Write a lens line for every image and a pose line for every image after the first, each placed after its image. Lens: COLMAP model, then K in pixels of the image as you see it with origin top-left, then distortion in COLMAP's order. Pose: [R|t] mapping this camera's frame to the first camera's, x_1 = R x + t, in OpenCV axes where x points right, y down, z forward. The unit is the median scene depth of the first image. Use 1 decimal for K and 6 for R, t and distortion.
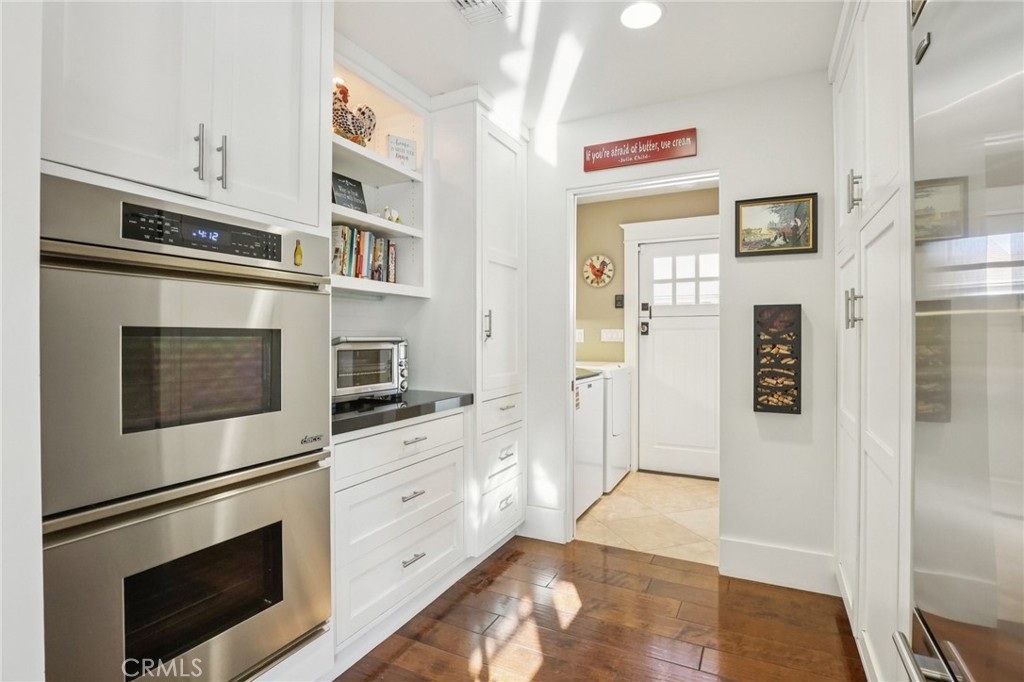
lens RADIAL K [[490.1, 0, 514.6], [0, 490.1, 337.0], [0, 0, 1]] dist [-0.037461, 0.008324]
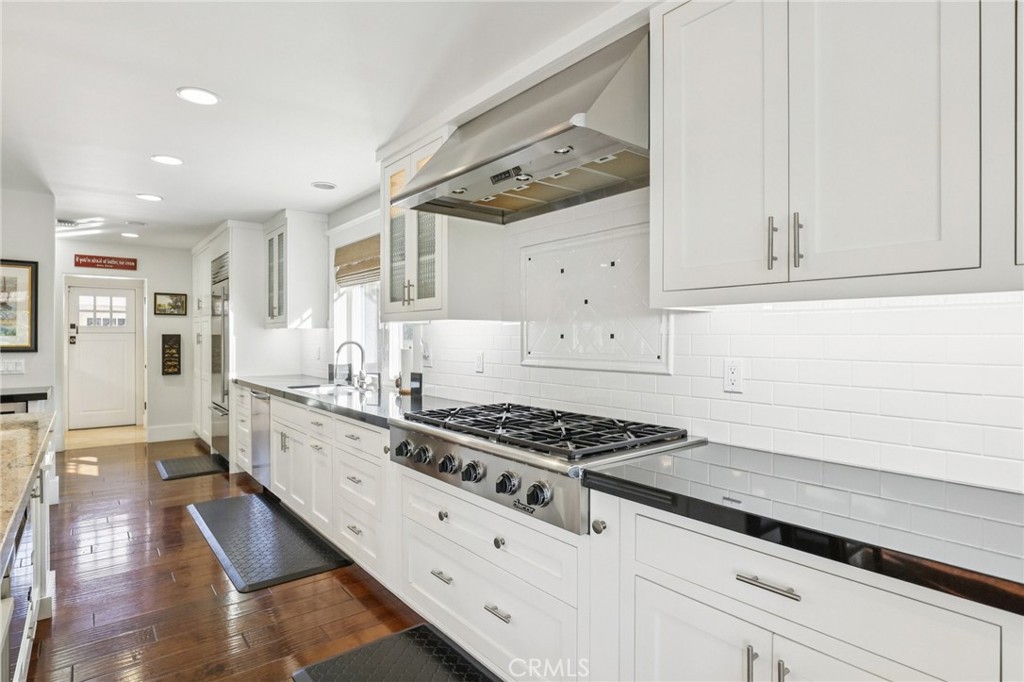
lens RADIAL K [[536.8, 0, 516.0], [0, 536.8, 338.4], [0, 0, 1]] dist [-0.026224, 0.000798]
pose [[0.403555, -0.002094, 0.914953, -1.304102], [-0.000594, 0.999997, 0.002551, -0.050068], [-0.914955, -0.001573, 0.403552, -1.825581]]
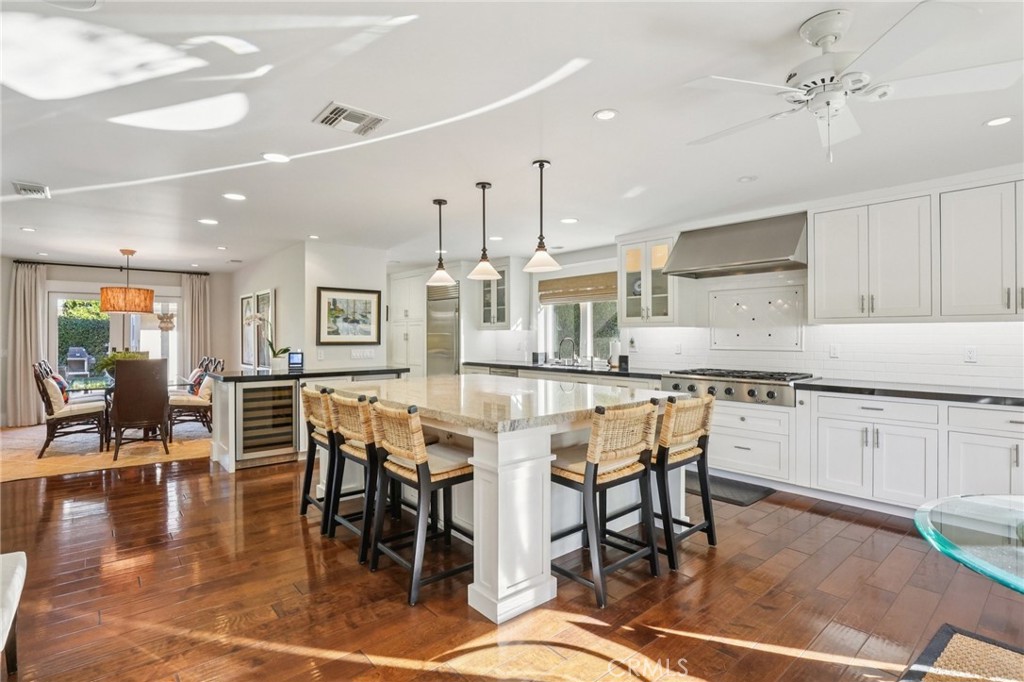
lens RADIAL K [[498.8, 0, 512.9], [0, 498.8, 335.8], [0, 0, 1]] dist [-0.026352, 0.001402]
pose [[0.381970, -0.001374, 0.924174, -2.569477], [0.001120, 0.999999, 0.001023, -0.052209], [-0.924174, 0.000644, 0.381971, -1.405715]]
